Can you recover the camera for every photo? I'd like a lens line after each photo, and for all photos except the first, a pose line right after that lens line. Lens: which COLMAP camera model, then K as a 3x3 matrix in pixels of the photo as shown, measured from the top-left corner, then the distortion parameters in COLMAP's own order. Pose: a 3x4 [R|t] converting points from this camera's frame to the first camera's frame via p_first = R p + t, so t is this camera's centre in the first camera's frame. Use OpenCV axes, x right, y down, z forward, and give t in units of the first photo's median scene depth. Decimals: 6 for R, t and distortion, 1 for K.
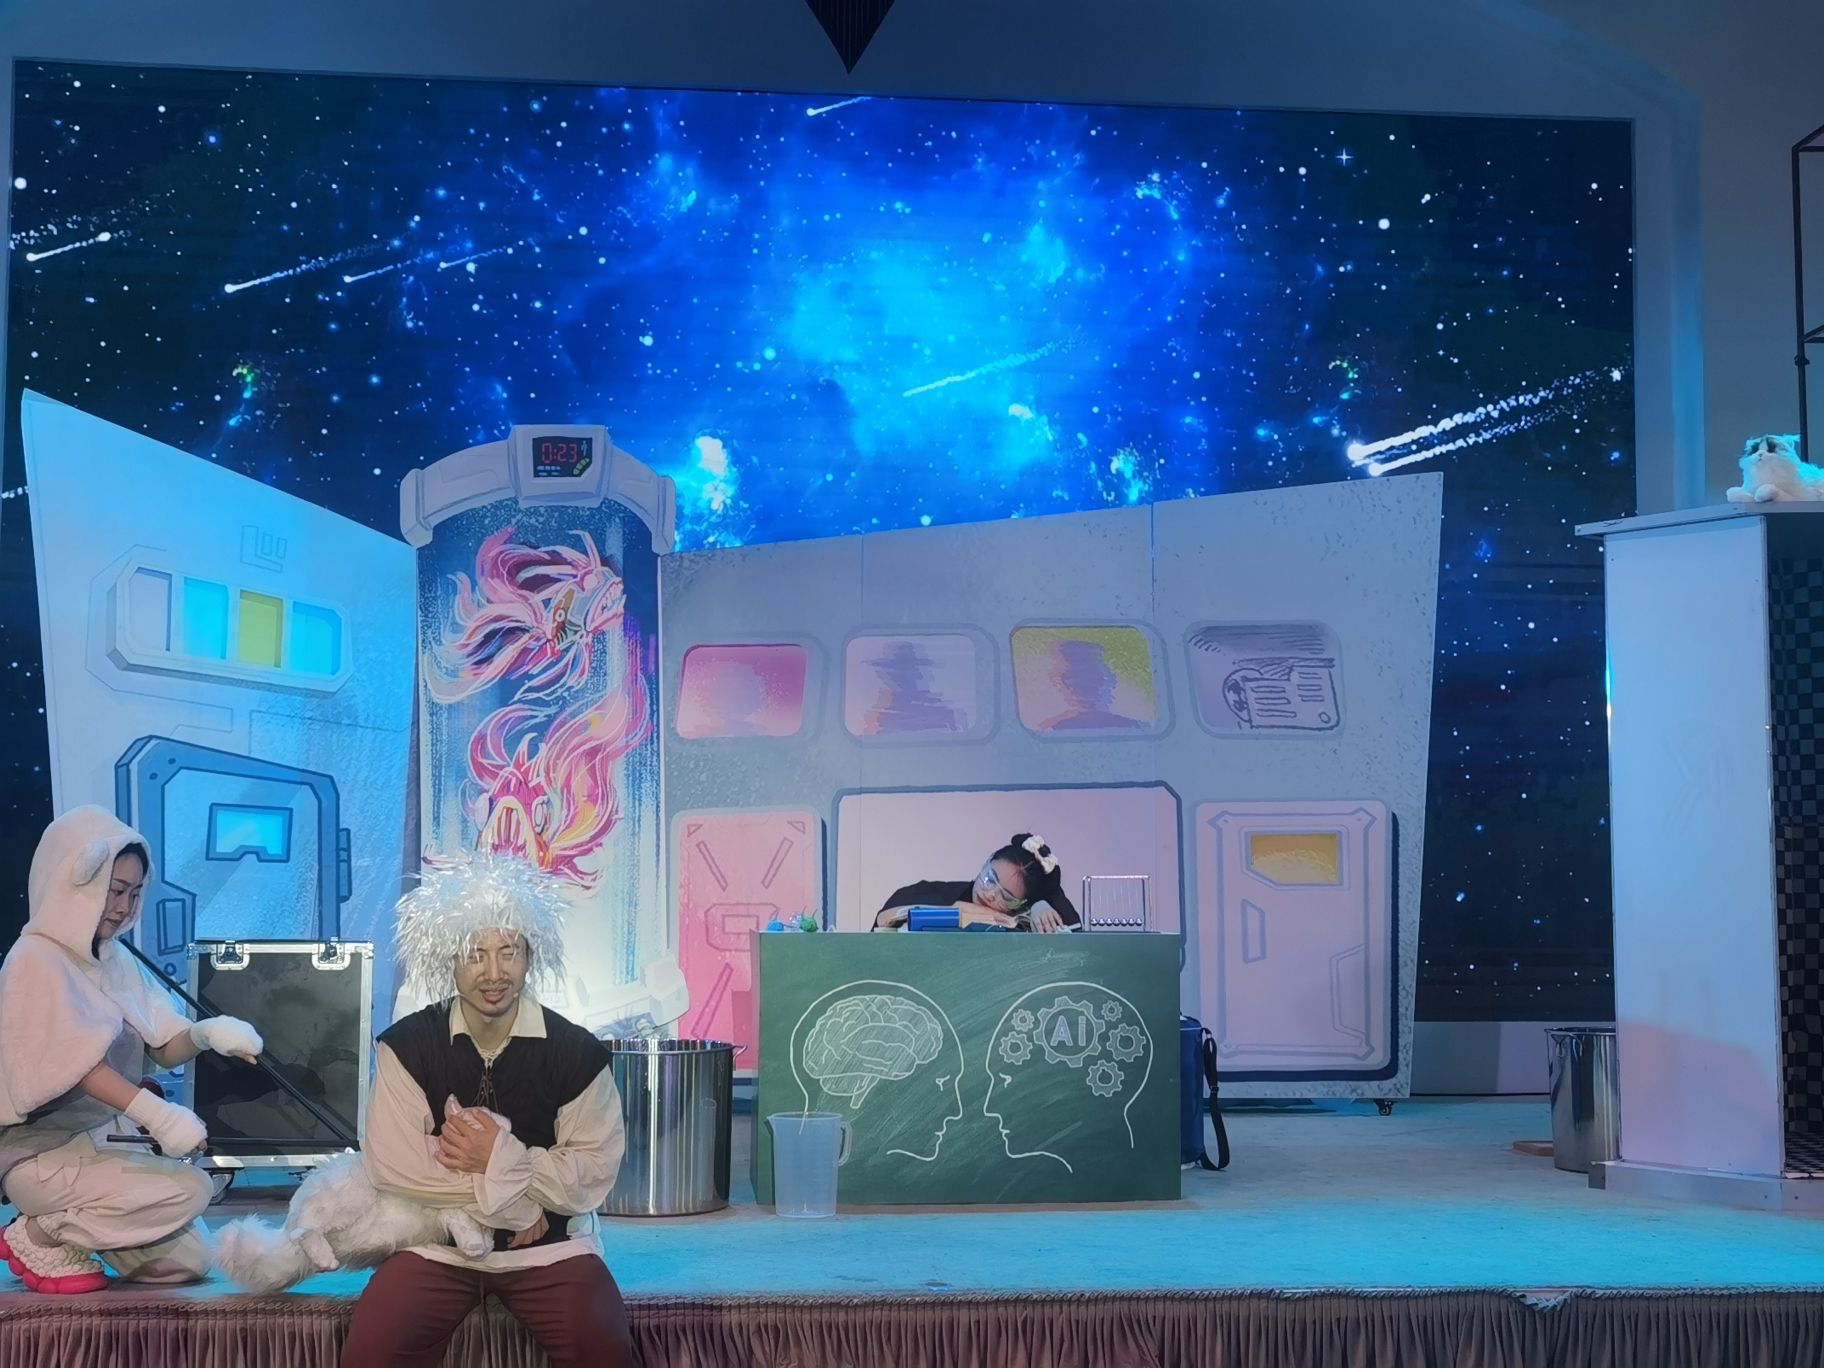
lens RADIAL K [[2460.0, 0, 912.0], [0, 2460.0, 684.0], [0, 0, 1]] dist [0.003244, -0.047974]
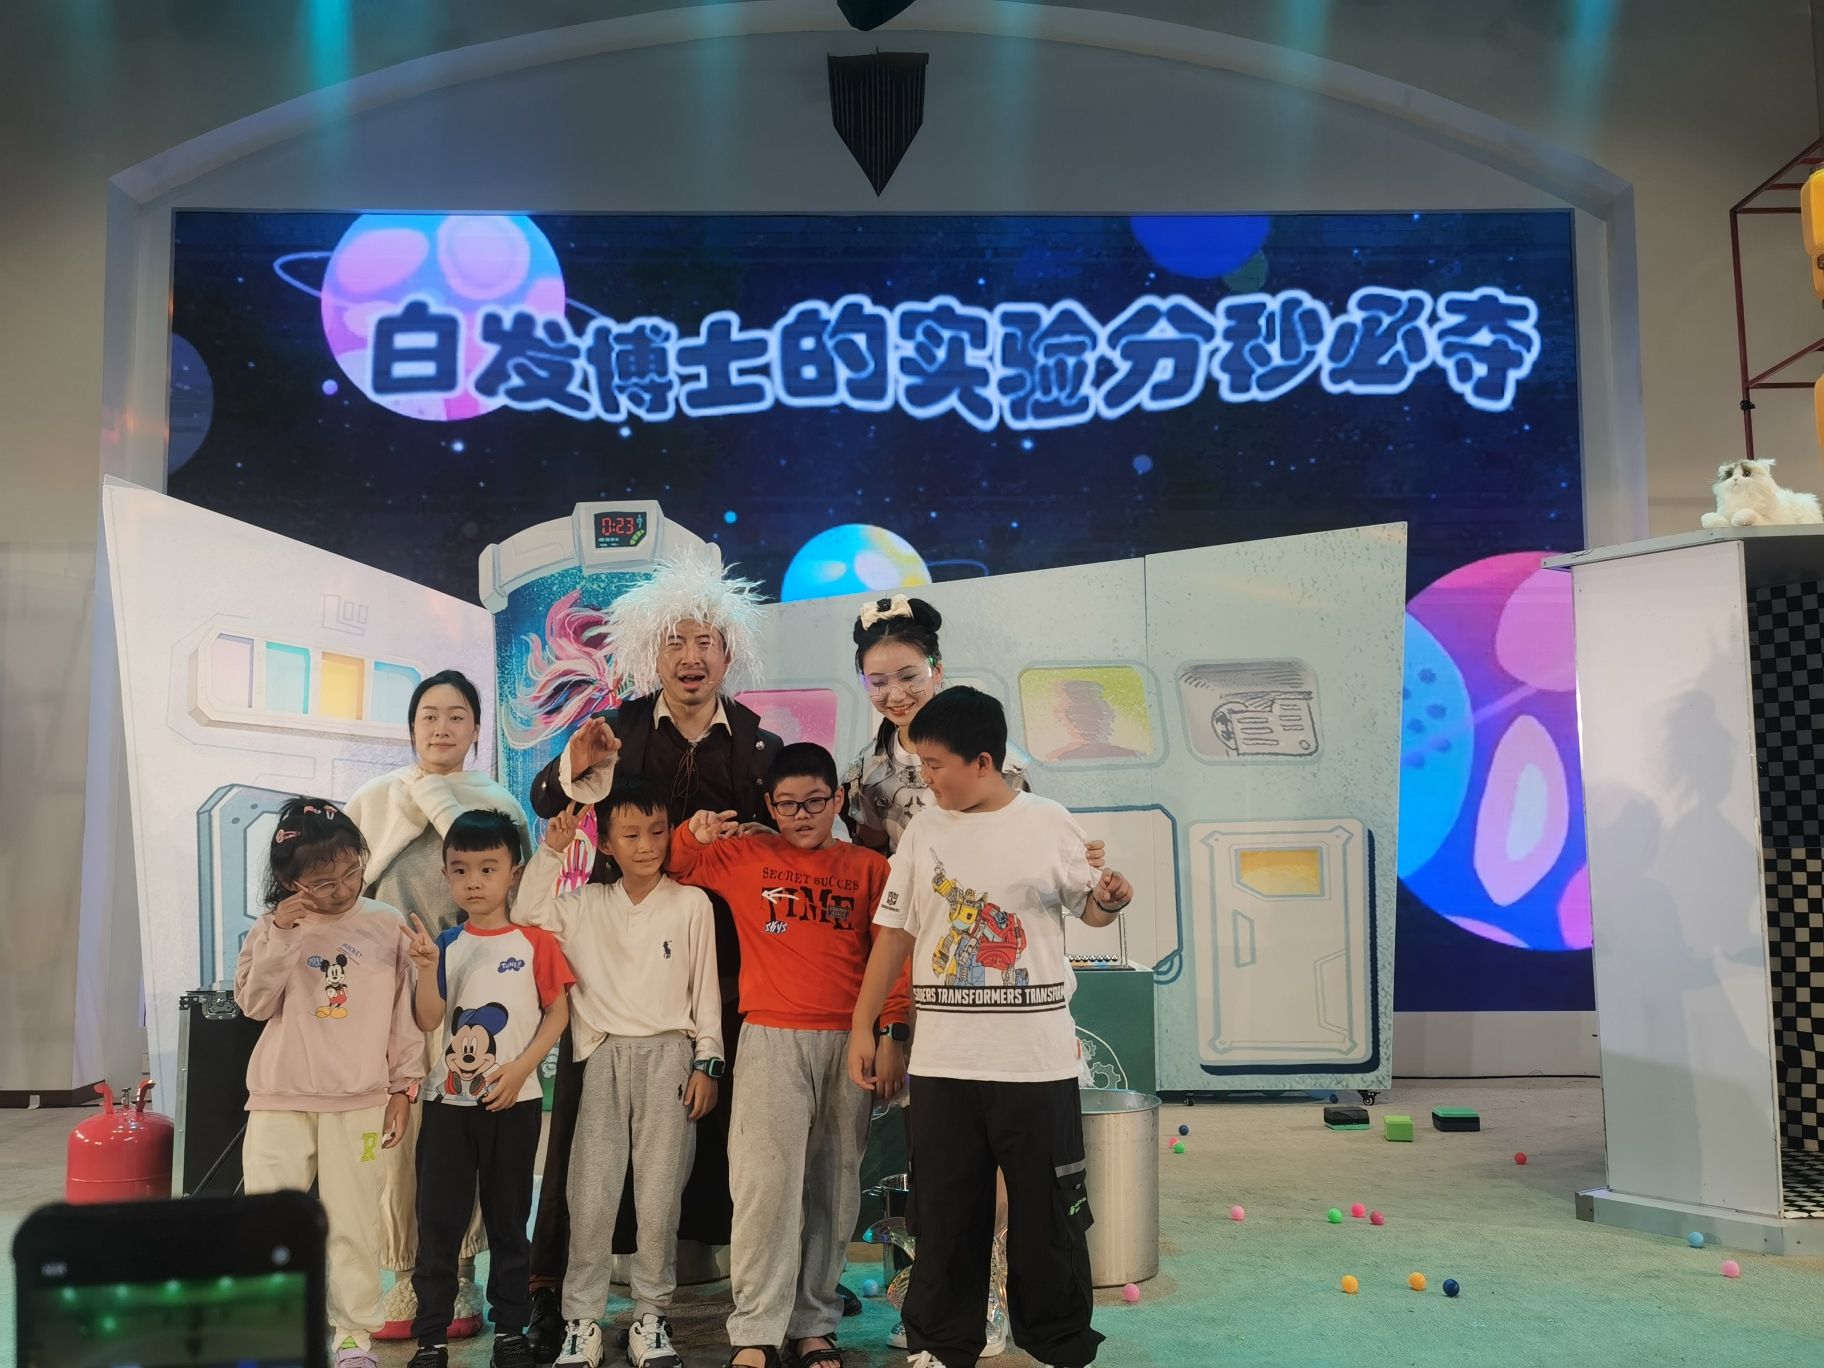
lens RADIAL K [[1656.3, 0, 912.0], [0, 1656.3, 684.0], [0, 0, 1]] dist [0.001845, 0.001553]
pose [[0.996638, -0.021347, -0.079101, 0.051553], [0.020149, 0.999670, -0.015910, -0.005611], [0.079415, 0.014262, 0.996740, 0.242793]]
